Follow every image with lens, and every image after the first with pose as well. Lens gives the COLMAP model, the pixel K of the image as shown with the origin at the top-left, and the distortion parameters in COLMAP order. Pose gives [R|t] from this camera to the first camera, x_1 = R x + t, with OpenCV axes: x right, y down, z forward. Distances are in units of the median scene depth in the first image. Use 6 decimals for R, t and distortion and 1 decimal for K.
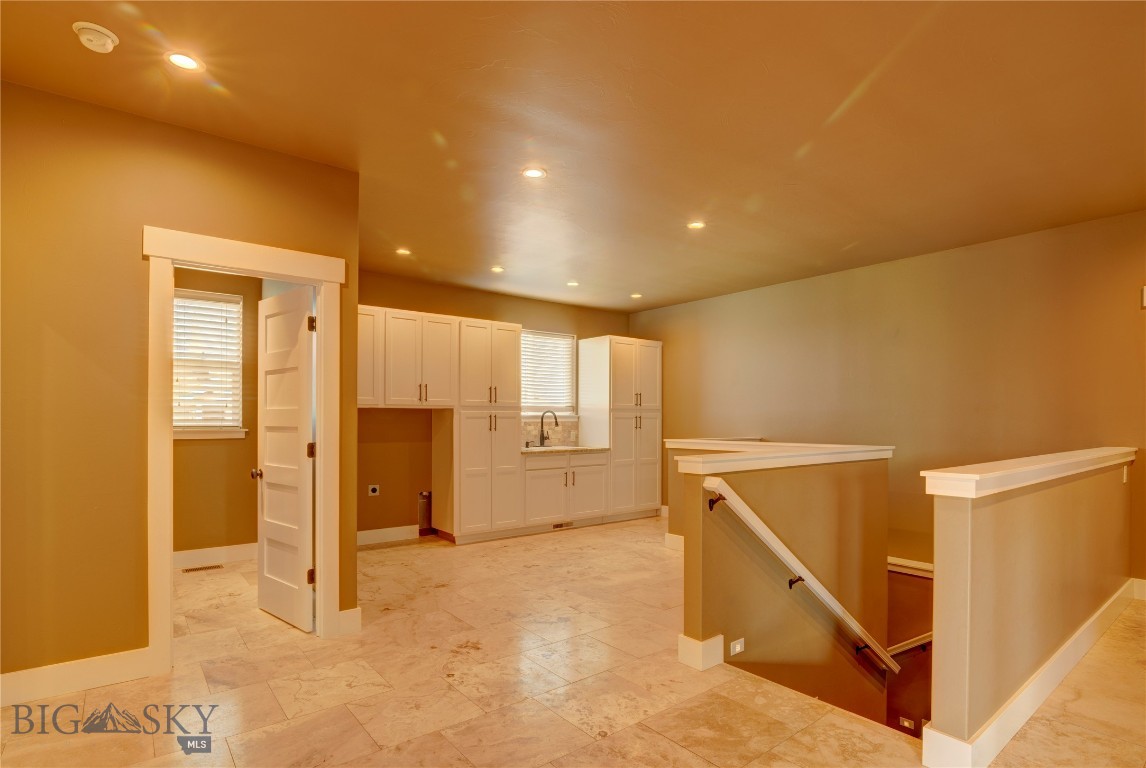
lens RADIAL K [[571.5, 0, 570.5], [0, 571.5, 423.0], [0, 0, 1]] dist [-0.000402, 0.000009]
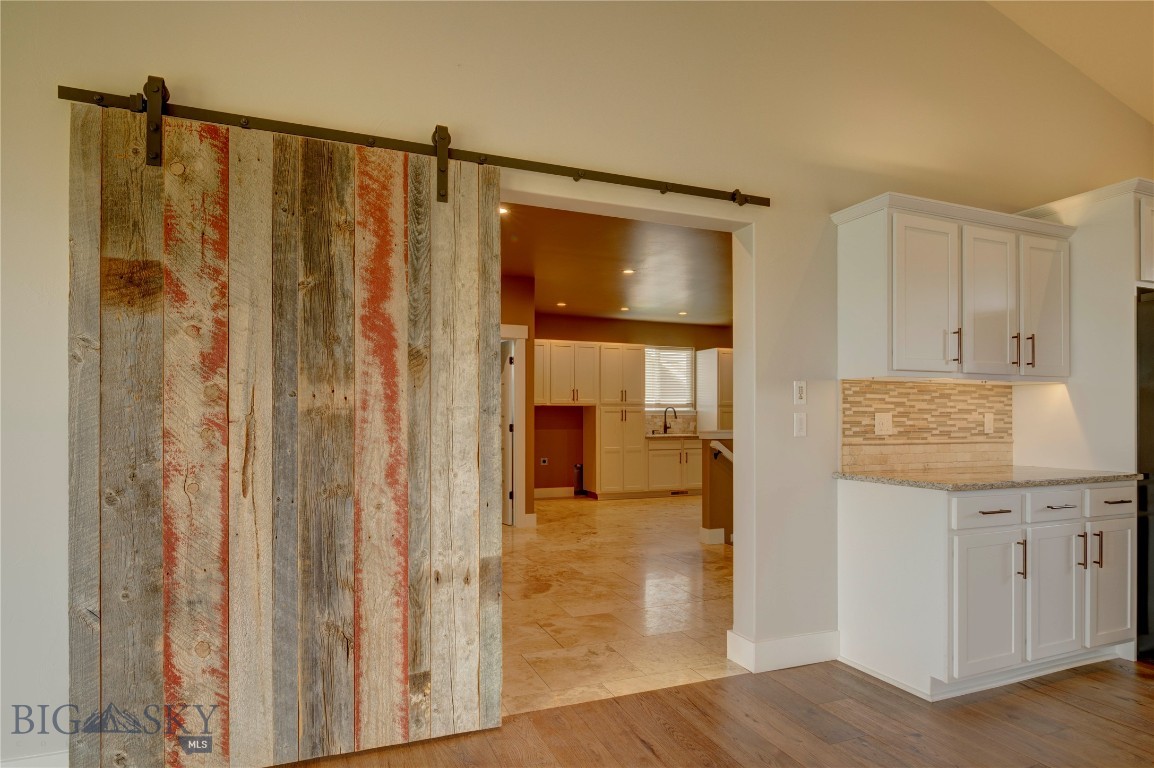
lens RADIAL K [[633.8, 0, 578.9], [0, 633.8, 420.0], [0, 0, 1]] dist [-0.012842, -0.000114]
pose [[0.960132, -0.002211, -0.279540, 0.188022], [0.001144, 0.999991, -0.003981, 0.016162], [0.279546, 0.003502, 0.960126, -0.515181]]
